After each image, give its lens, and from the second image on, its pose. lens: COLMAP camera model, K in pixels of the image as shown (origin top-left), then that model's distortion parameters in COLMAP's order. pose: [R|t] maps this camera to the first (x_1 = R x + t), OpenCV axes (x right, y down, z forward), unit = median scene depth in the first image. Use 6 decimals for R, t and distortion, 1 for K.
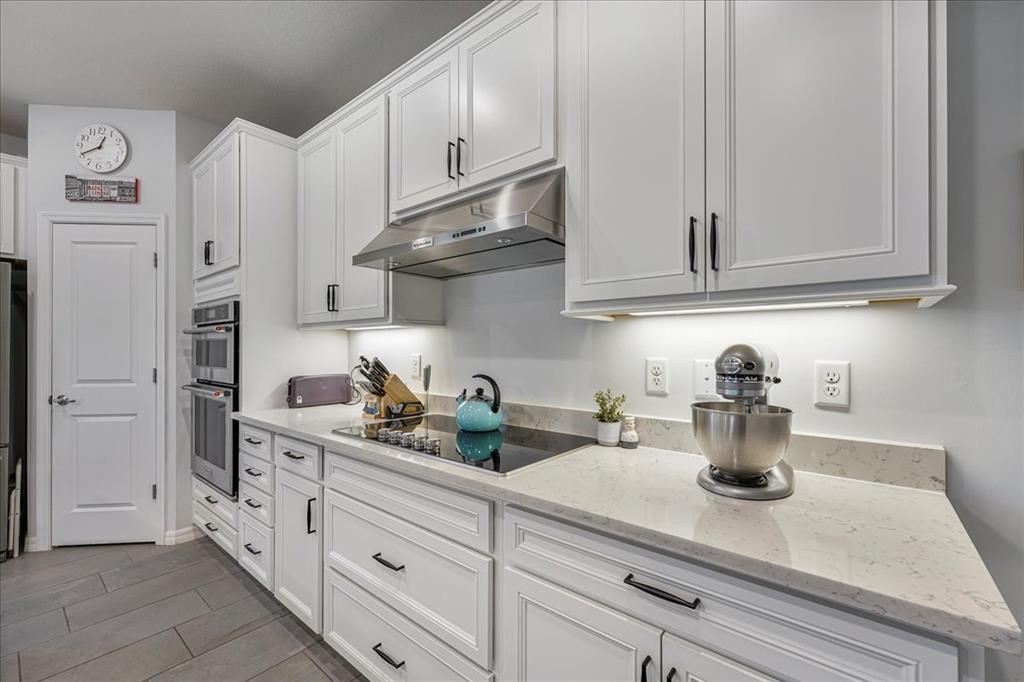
lens RADIAL K [[422.7, 0, 512.2], [0, 422.7, 343.2], [0, 0, 1]] dist [-0.001819, -0.000191]
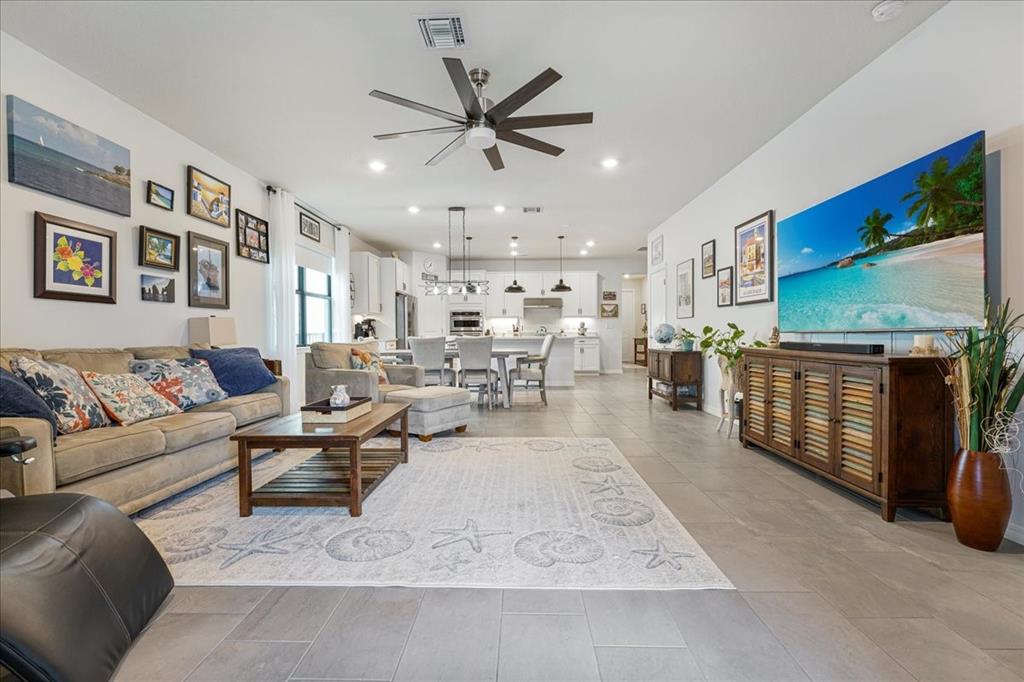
lens RADIAL K [[433.8, 0, 508.3], [0, 433.8, 340.5], [0, 0, 1]] dist [0.001539, 0.000076]
pose [[0.788525, -0.013319, 0.614858, -4.373470], [0.000406, 0.999776, 0.021138, 0.142349], [-0.615002, -0.016418, 0.788354, -3.674763]]
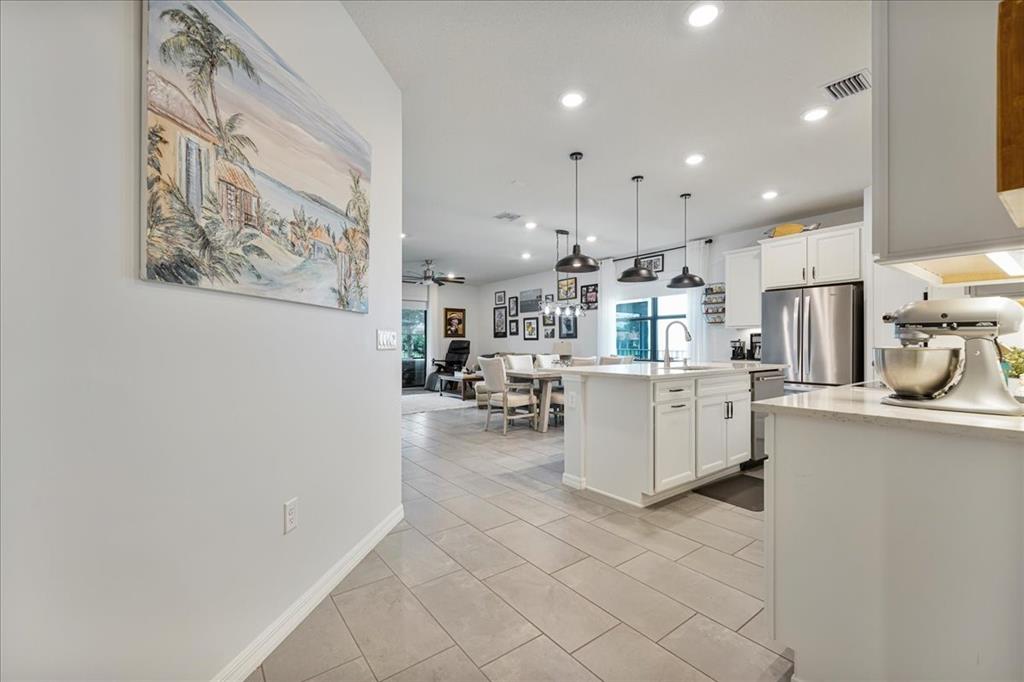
lens RADIAL K [[422.7, 0, 512.2], [0, 422.7, 343.2], [0, 0, 1]] dist [-0.001819, -0.000191]
pose [[-0.229940, -0.001084, -0.973204, 1.352310], [0.008251, 0.999961, -0.003064, 0.078759], [0.973170, -0.008734, -0.229922, -0.003154]]
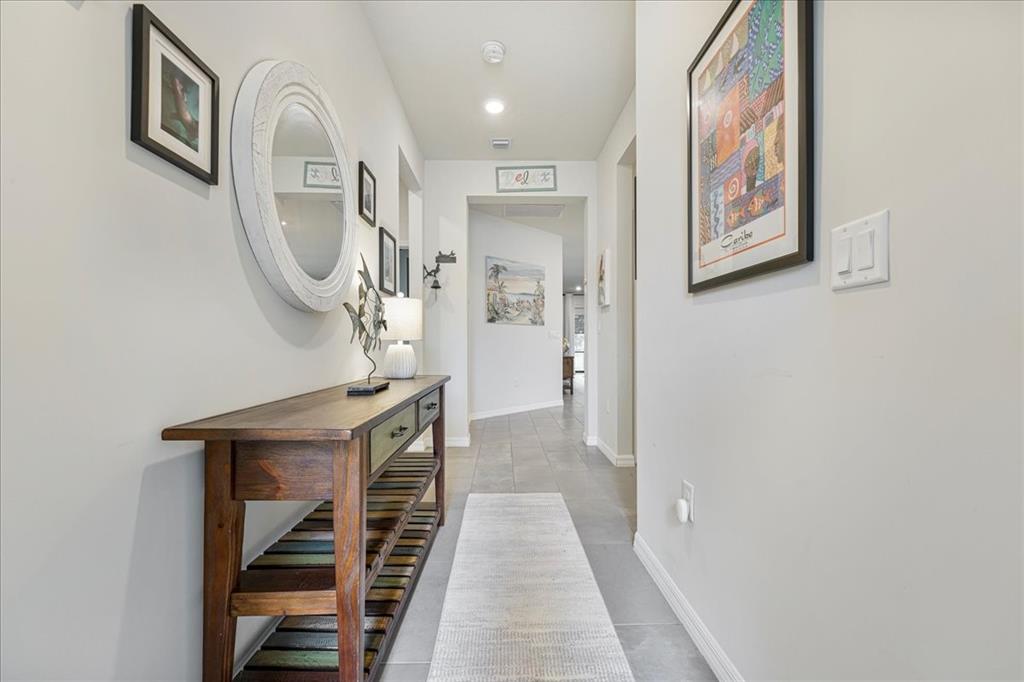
lens RADIAL K [[430.7, 0, 506.3], [0, 430.7, 345.8], [0, 0, 1]] dist [-0.000718, 0.000187]
pose [[-0.768102, 0.000611, -0.640327, 2.994779], [0.007326, 0.999942, -0.007833, 0.194612], [0.640285, -0.010708, -0.768062, 2.112045]]
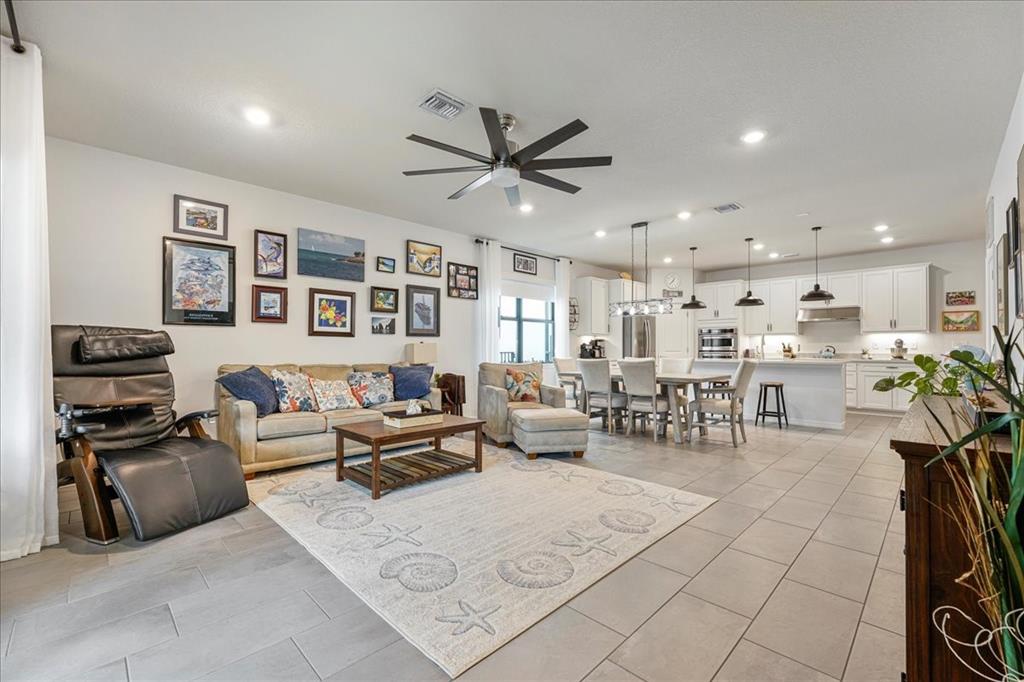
lens RADIAL K [[430.7, 0, 506.3], [0, 430.7, 345.8], [0, 0, 1]] dist [-0.000718, 0.000187]
pose [[0.994800, 0.001804, -0.101828, -3.131674], [-0.001842, 0.999998, -0.000278, 0.082319], [0.101827, 0.000464, 0.994802, -4.058784]]
